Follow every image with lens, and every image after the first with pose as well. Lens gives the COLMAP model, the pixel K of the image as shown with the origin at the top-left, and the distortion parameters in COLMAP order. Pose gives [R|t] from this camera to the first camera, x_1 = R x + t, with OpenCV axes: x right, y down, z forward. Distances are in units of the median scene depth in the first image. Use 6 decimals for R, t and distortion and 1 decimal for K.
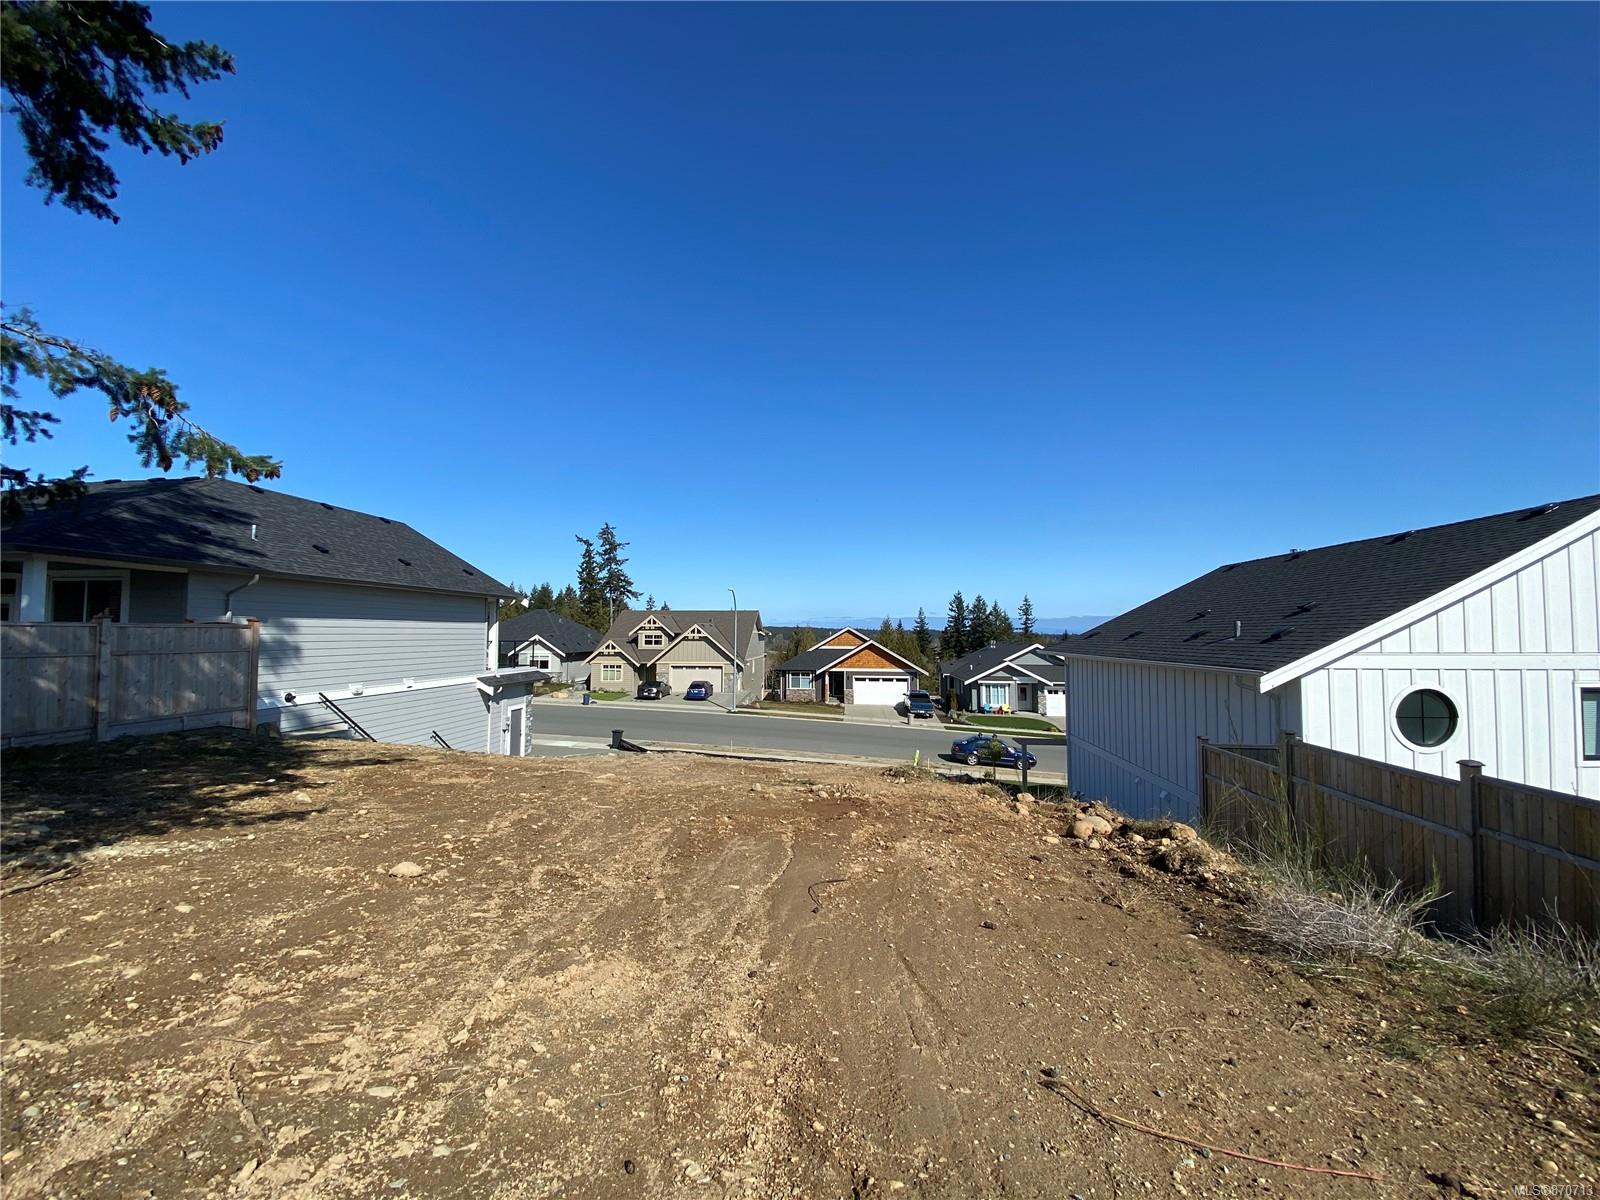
lens RADIAL K [[635.6, 0, 791.7], [0, 635.6, 608.3], [0, 0, 1]] dist [0.069223, -0.039749]
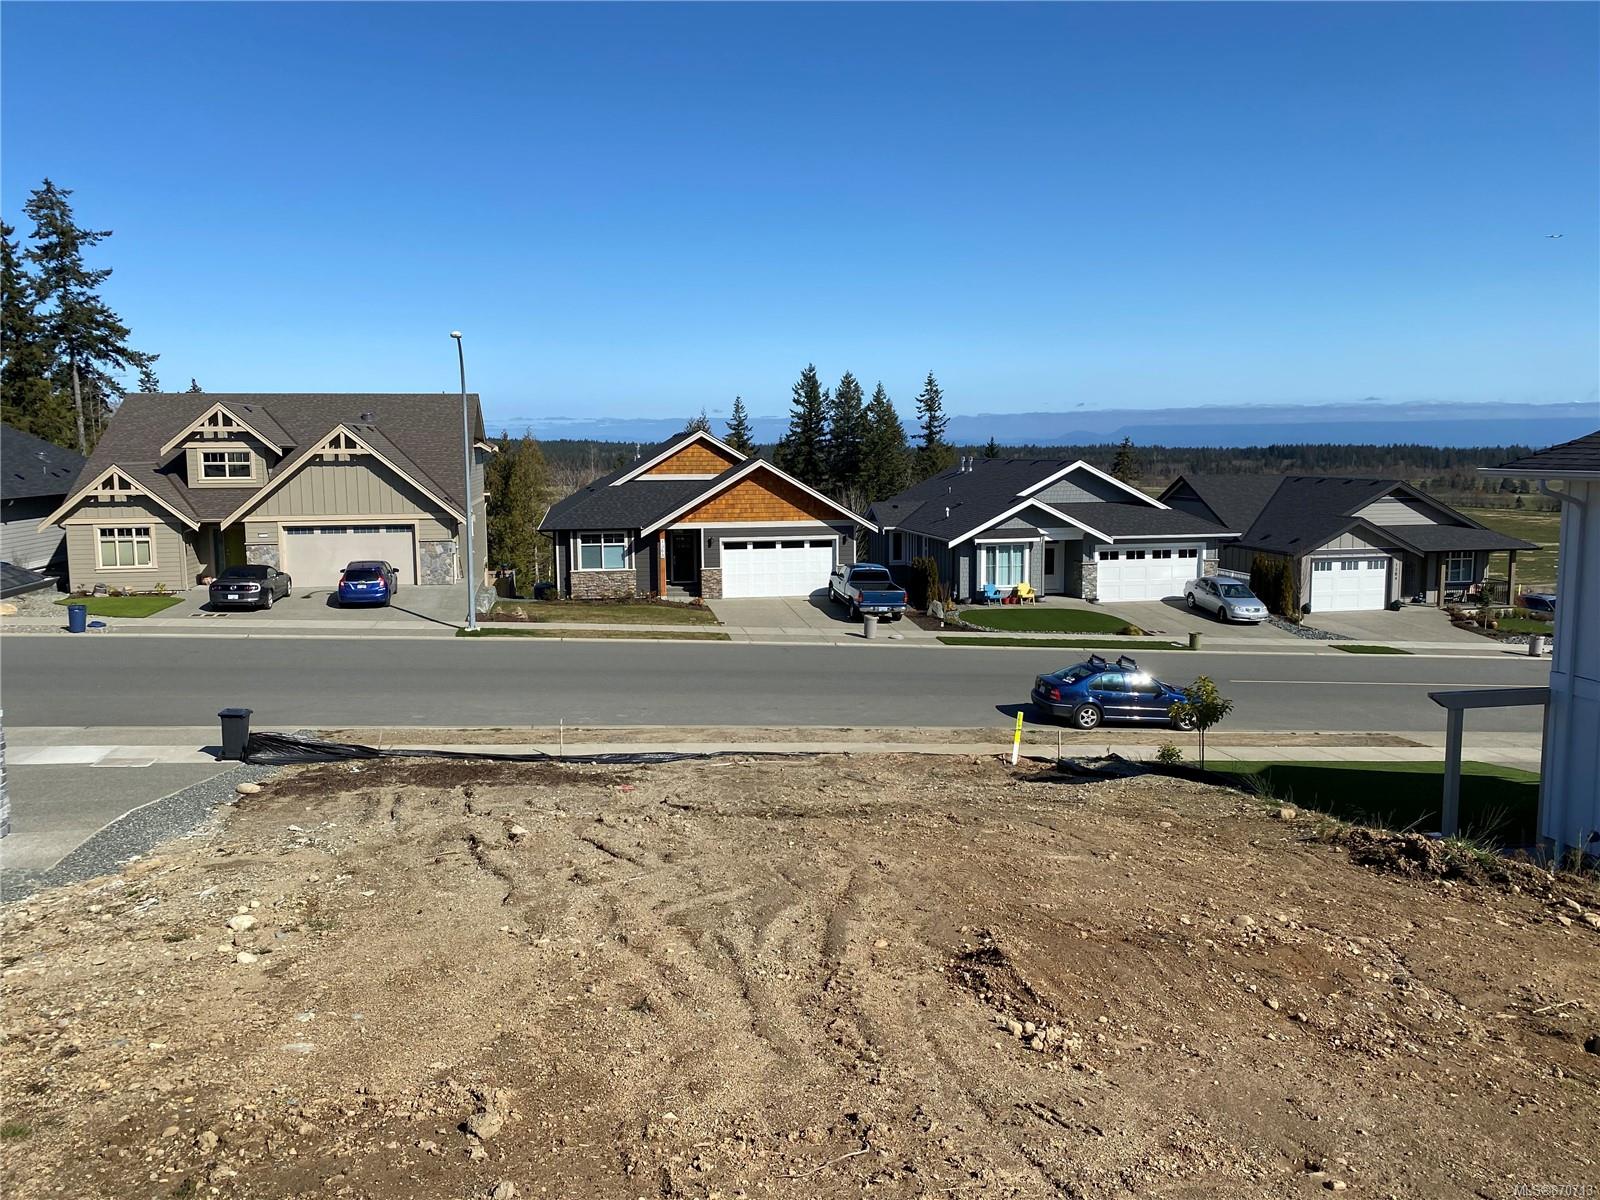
lens RADIAL K [[1206.4, 0, 800.0], [0, 1206.4, 600.0], [0, 0, 1]] dist [0.082363, -0.095684]
pose [[0.962751, -0.045386, 0.266555, -0.079394], [0.001553, 0.986724, 0.162398, 0.008630], [-0.270386, -0.155935, 0.950040, 0.144281]]
